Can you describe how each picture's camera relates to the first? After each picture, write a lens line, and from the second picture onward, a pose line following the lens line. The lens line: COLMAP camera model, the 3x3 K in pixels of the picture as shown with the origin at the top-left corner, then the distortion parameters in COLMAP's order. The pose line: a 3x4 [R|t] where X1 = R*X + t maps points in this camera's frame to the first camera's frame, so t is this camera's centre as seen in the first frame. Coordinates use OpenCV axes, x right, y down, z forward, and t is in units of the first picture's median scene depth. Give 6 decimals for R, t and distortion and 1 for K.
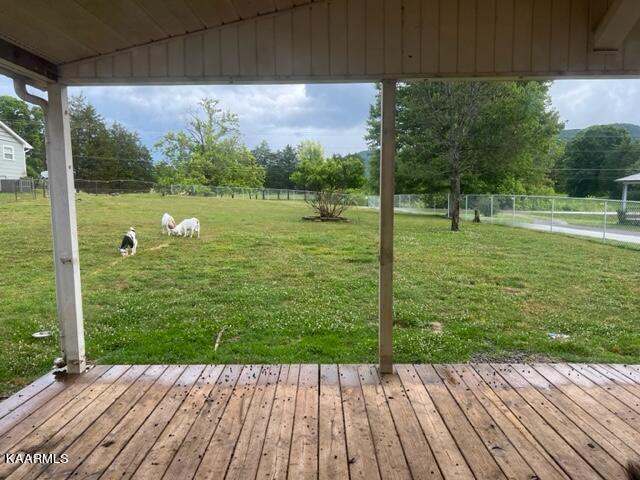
lens RADIAL K [[488.1, 0, 320.3], [0, 488.1, 239.0], [0, 0, 1]] dist [0.044136, -0.024328]
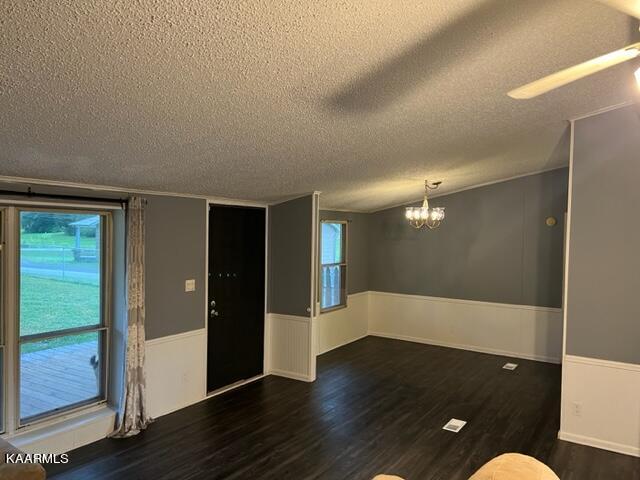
lens RADIAL K [[488.1, 0, 320.2], [0, 488.1, 238.7], [0, 0, 1]] dist [0.044136, -0.024328]
pose [[0.535390, 0.002318, 0.844602, -0.142662], [0.056796, 0.997634, -0.038740, -0.012346], [-0.842693, 0.068712, 0.533991, -0.237667]]
